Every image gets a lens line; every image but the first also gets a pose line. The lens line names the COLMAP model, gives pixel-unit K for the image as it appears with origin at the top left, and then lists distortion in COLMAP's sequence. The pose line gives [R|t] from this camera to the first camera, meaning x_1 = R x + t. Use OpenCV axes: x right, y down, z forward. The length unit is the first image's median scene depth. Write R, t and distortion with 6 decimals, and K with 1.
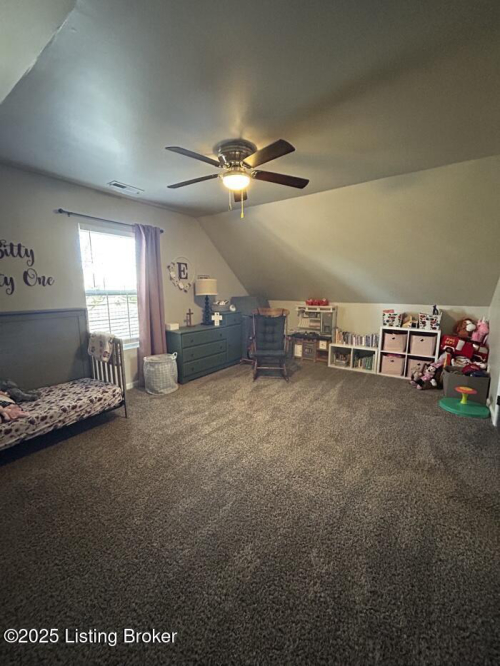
lens RADIAL K [[270.6, 0, 252.9], [0, 270.6, 332.5], [0, 0, 1]] dist [0.000497, 0.000544]
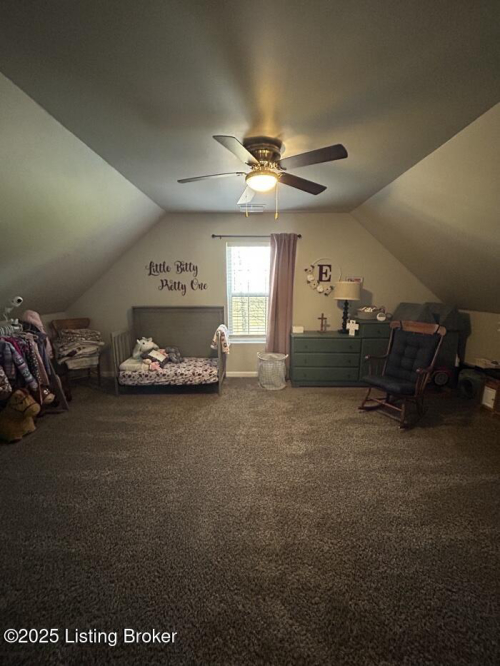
lens RADIAL K [[270.6, 0, 252.2], [0, 270.6, 334.3], [0, 0, 1]] dist [0.000497, 0.000544]
pose [[0.568014, 0.150308, -0.809177, 0.454650], [-0.132956, 0.987026, 0.090014, -0.076941], [0.812208, 0.056456, 0.580629, 0.287361]]
